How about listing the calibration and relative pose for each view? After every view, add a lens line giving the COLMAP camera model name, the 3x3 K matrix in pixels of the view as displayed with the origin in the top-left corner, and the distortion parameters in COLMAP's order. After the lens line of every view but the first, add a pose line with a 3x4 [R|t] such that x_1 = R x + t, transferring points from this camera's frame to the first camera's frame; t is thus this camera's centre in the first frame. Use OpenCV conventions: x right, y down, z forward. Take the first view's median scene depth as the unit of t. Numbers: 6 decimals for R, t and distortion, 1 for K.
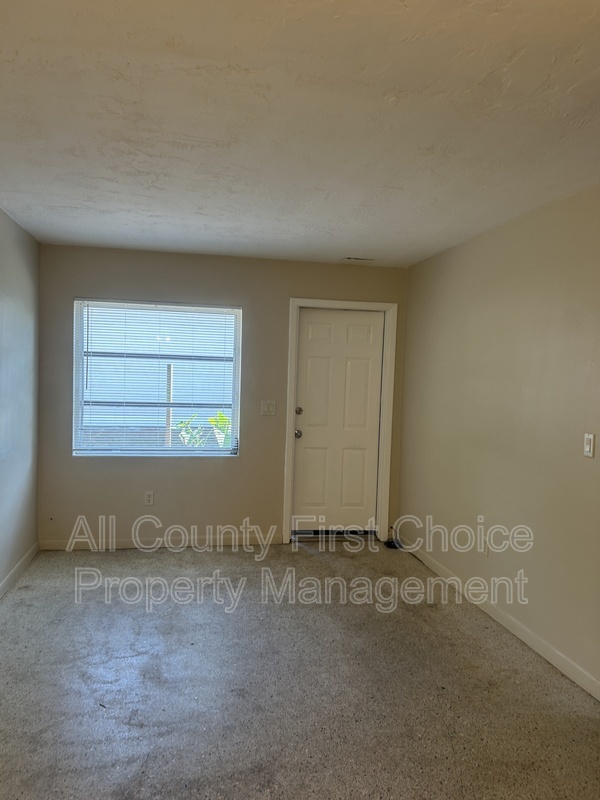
lens RADIAL K [[609.8, 0, 300.1], [0, 609.8, 401.6], [0, 0, 1]] dist [0.028233, -0.013668]
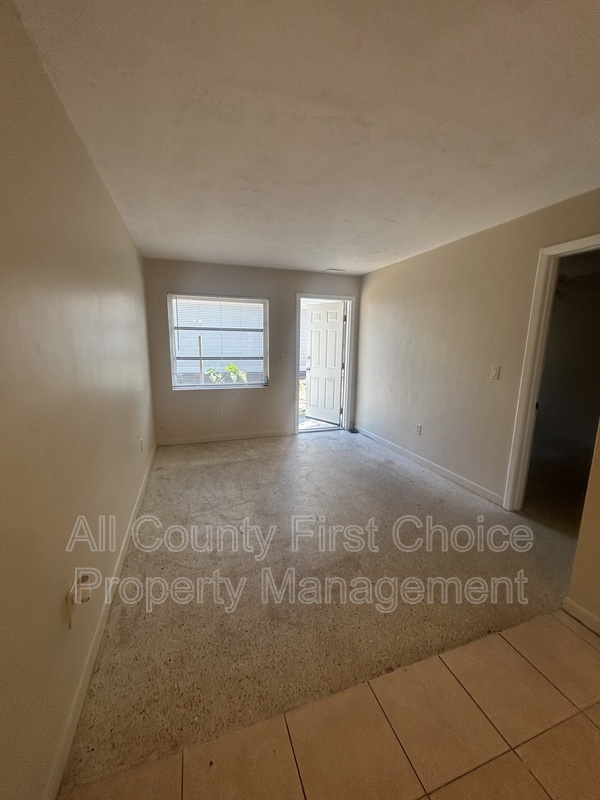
lens RADIAL K [[324.9, 0, 299.5], [0, 324.9, 397.1], [0, 0, 1]] dist [-0.003660, -0.000654]
pose [[0.989203, -0.043505, 0.139944, -0.148779], [0.026094, 0.991948, 0.123928, 0.005806], [-0.144209, -0.118938, 0.982373, 0.072253]]
